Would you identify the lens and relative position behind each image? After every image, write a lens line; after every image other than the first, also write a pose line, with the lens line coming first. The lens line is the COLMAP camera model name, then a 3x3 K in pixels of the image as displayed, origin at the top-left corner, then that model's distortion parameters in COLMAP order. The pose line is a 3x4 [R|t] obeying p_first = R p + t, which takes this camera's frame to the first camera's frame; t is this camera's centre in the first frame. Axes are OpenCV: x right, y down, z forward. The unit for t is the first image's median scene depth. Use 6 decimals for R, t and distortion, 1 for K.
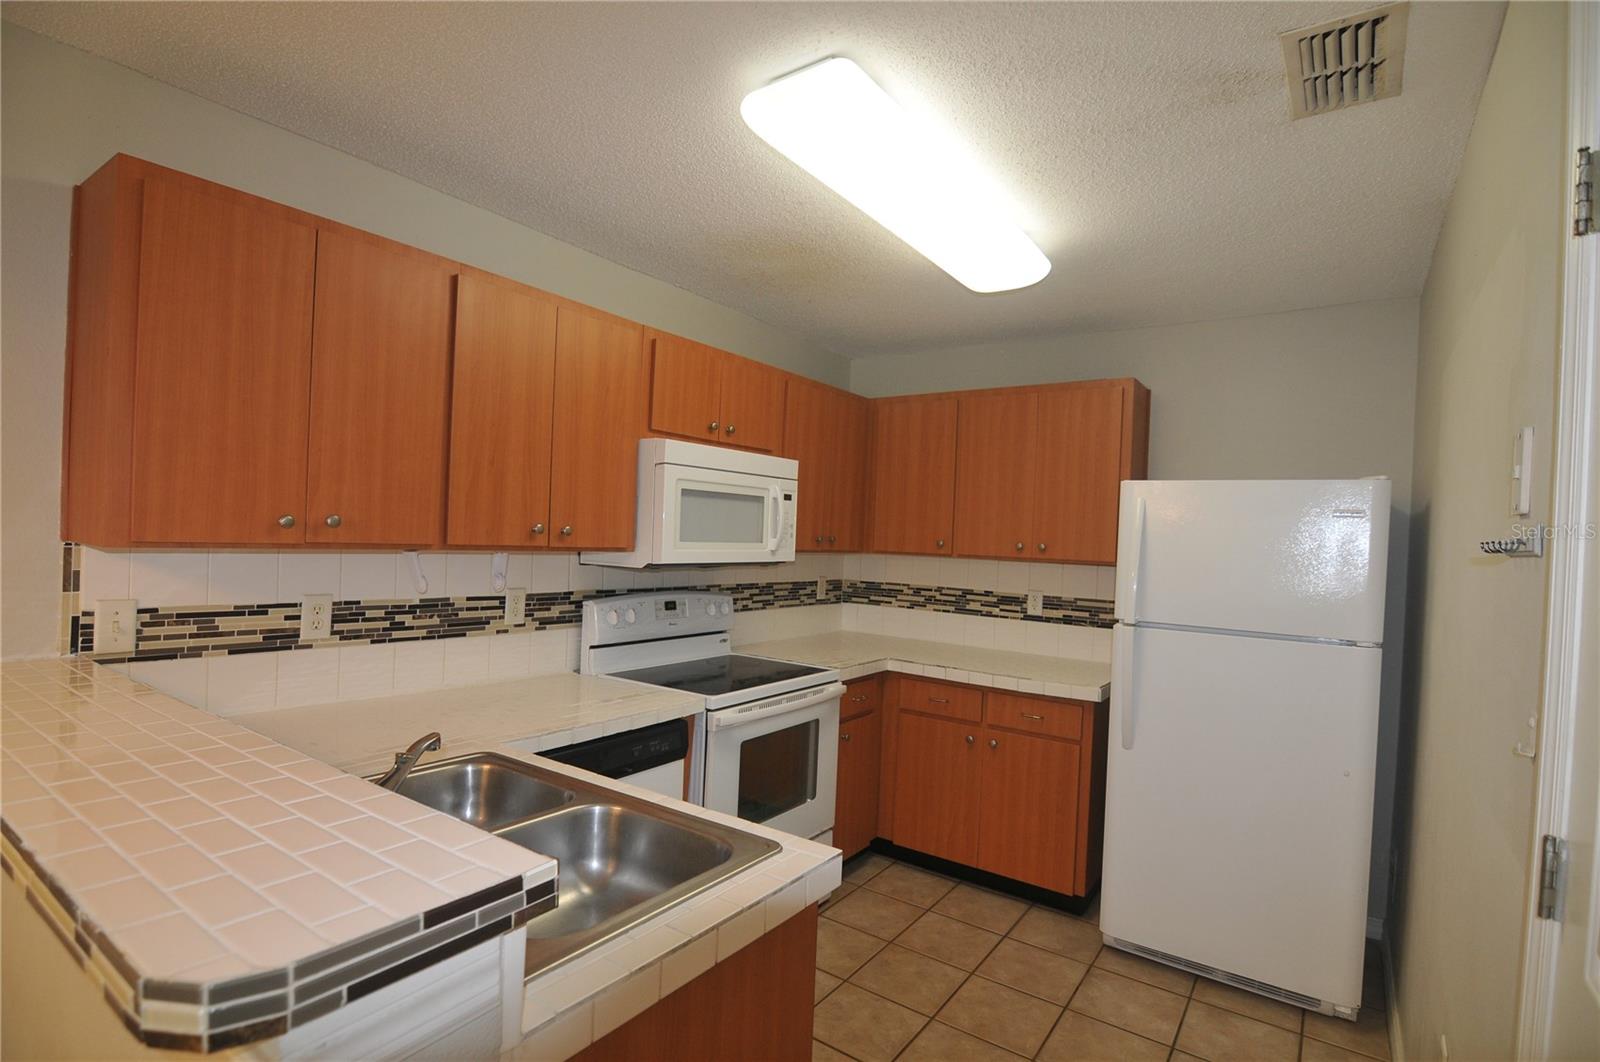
lens RADIAL K [[771.8, 0, 794.2], [0, 771.8, 546.0], [0, 0, 1]] dist [-0.002919, -0.011543]
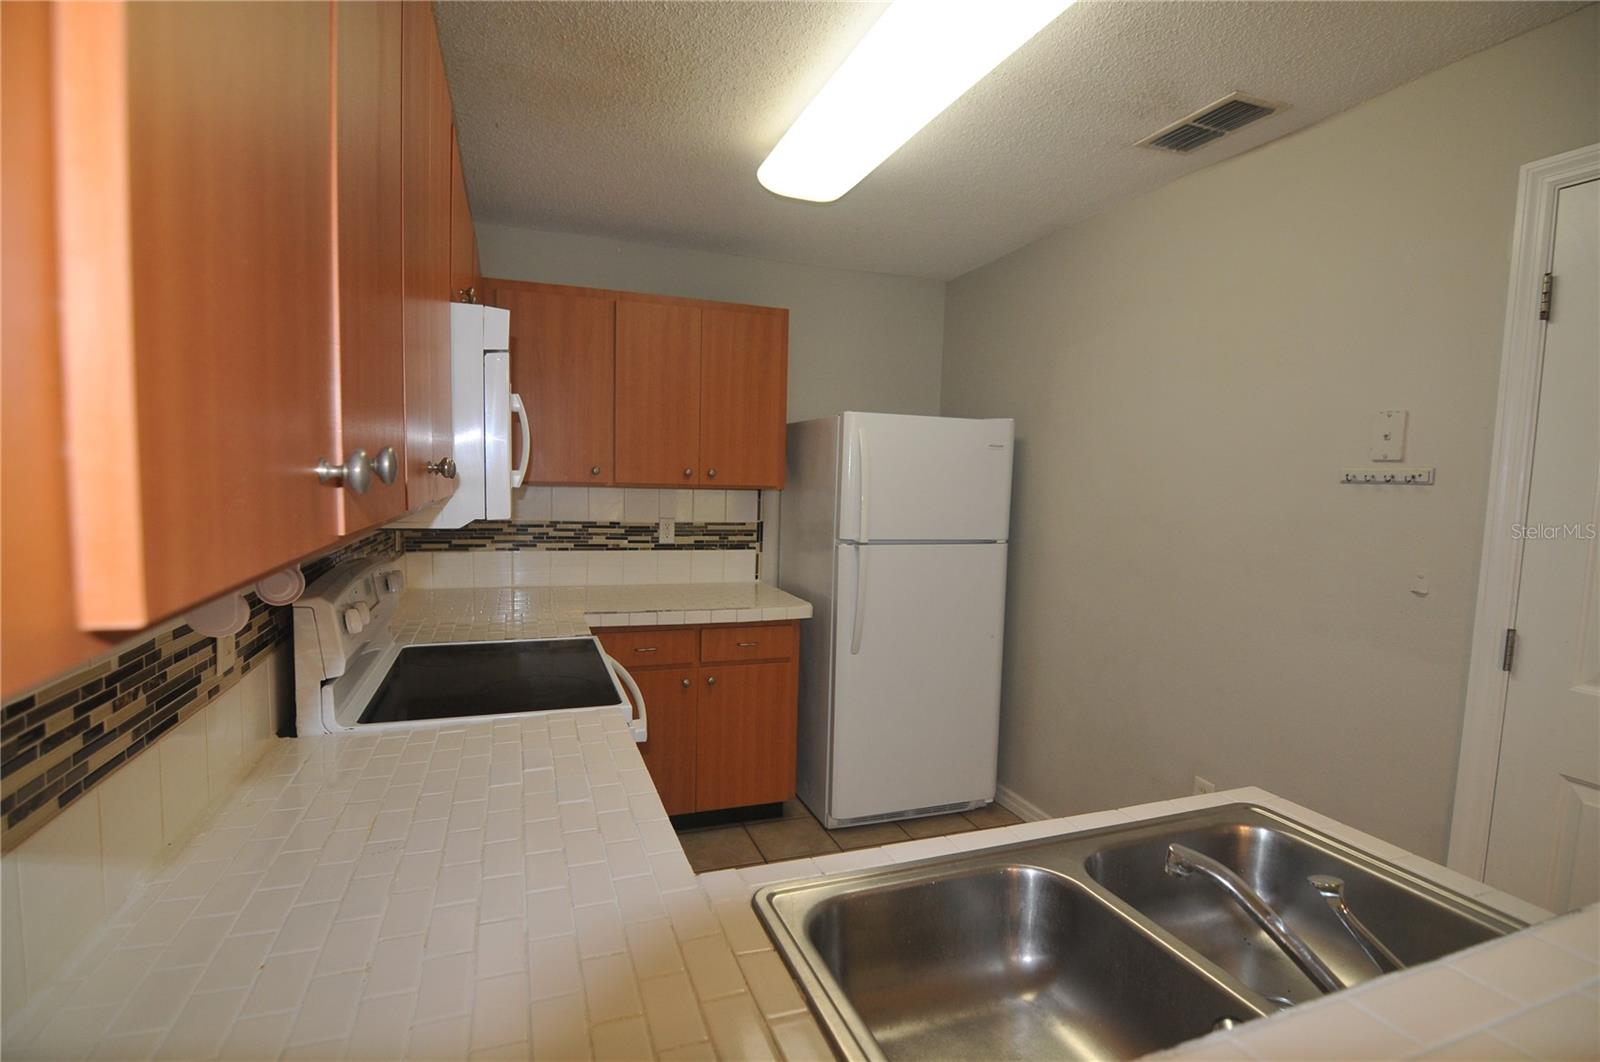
lens RADIAL K [[771.8, 0, 794.2], [0, 771.8, 546.0], [0, 0, 1]] dist [-0.002919, -0.011543]
pose [[0.571667, -0.099276, 0.814457, -0.492398], [0.007791, 0.993265, 0.115603, -0.022157], [-0.820449, -0.059740, 0.568591, 0.422484]]
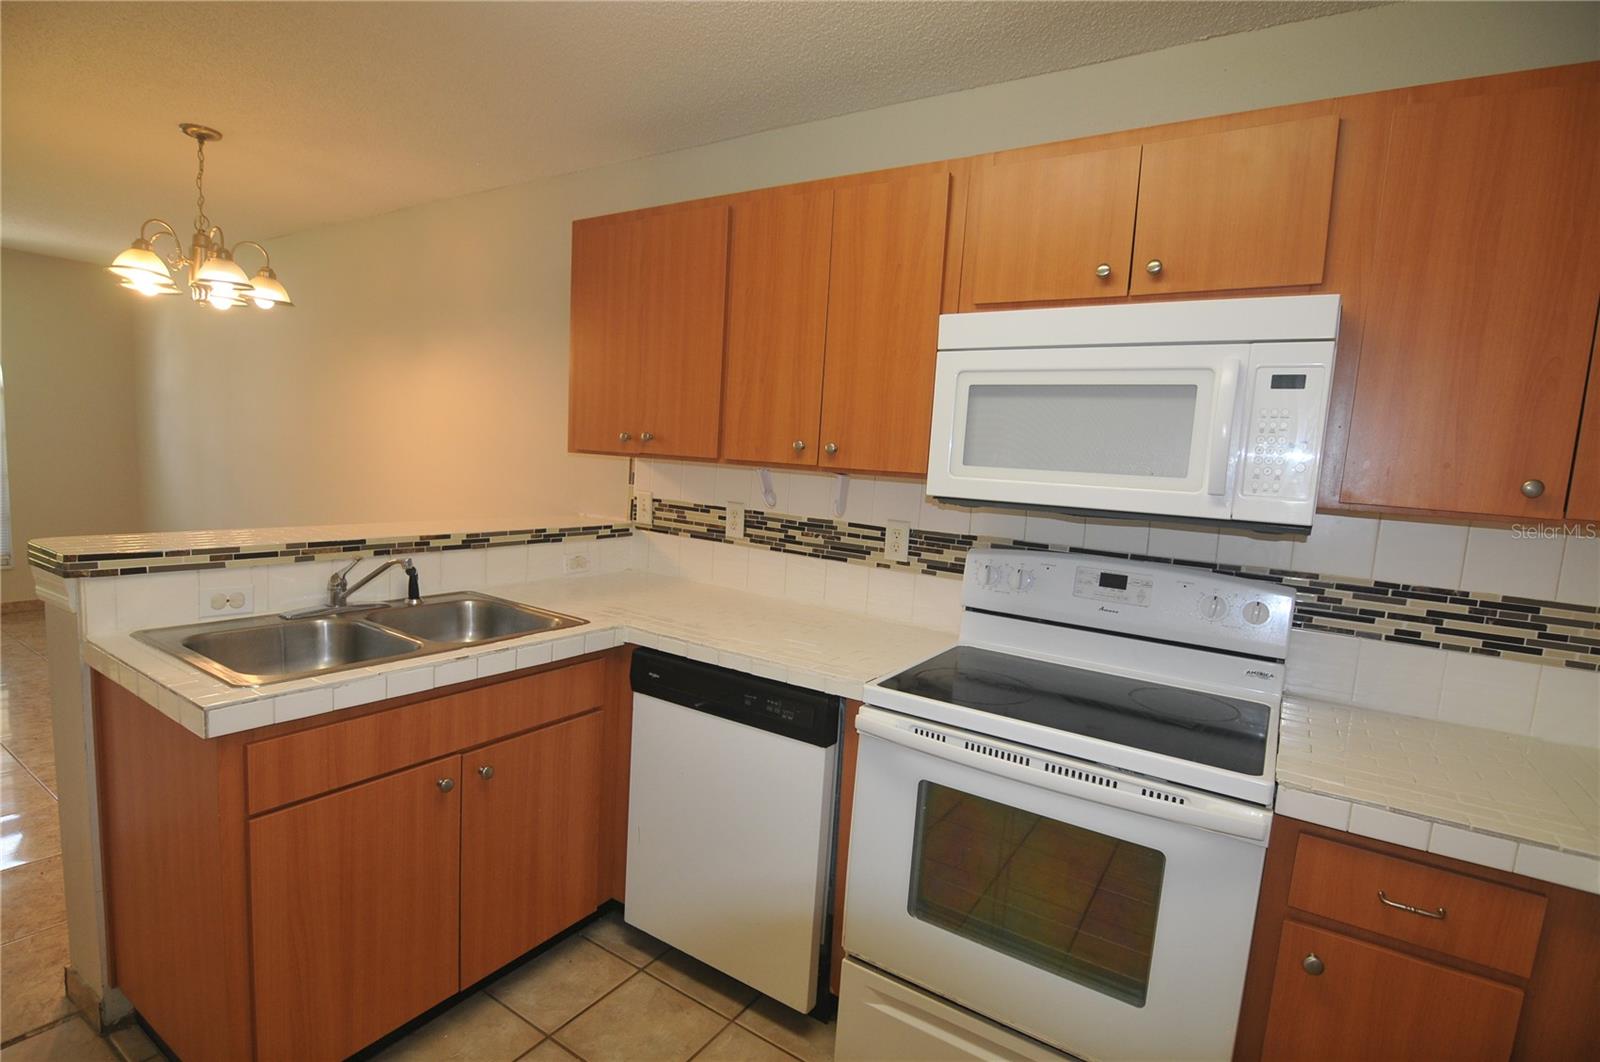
lens RADIAL K [[771.8, 0, 794.2], [0, 771.8, 546.0], [0, 0, 1]] dist [-0.002919, -0.011543]
pose [[0.035058, 0.086078, -0.995671, 0.484867], [-0.068997, 0.994115, 0.083514, 0.016029], [0.997001, 0.065770, 0.040791, 0.774801]]
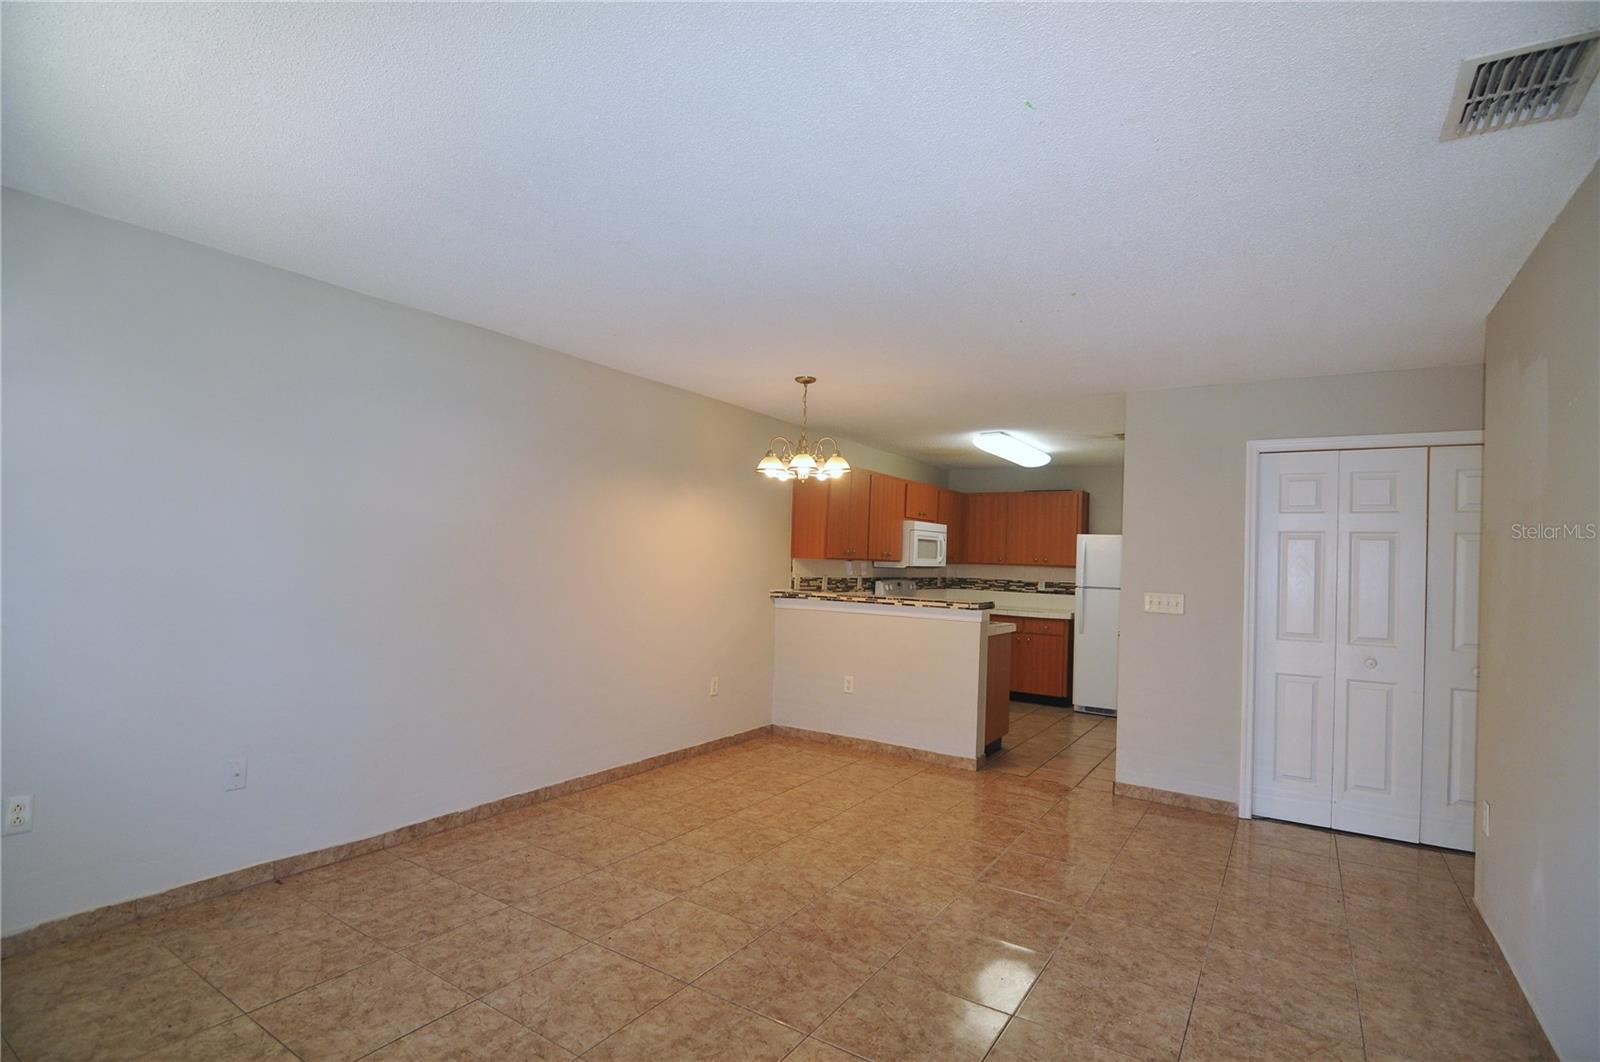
lens RADIAL K [[771.8, 0, 794.2], [0, 771.8, 546.0], [0, 0, 1]] dist [-0.002919, -0.011543]
pose [[0.999287, -0.006624, 0.037175, -0.636831], [0.007740, 0.999521, -0.029963, 0.027903], [-0.036959, 0.030229, 0.998859, -1.586556]]
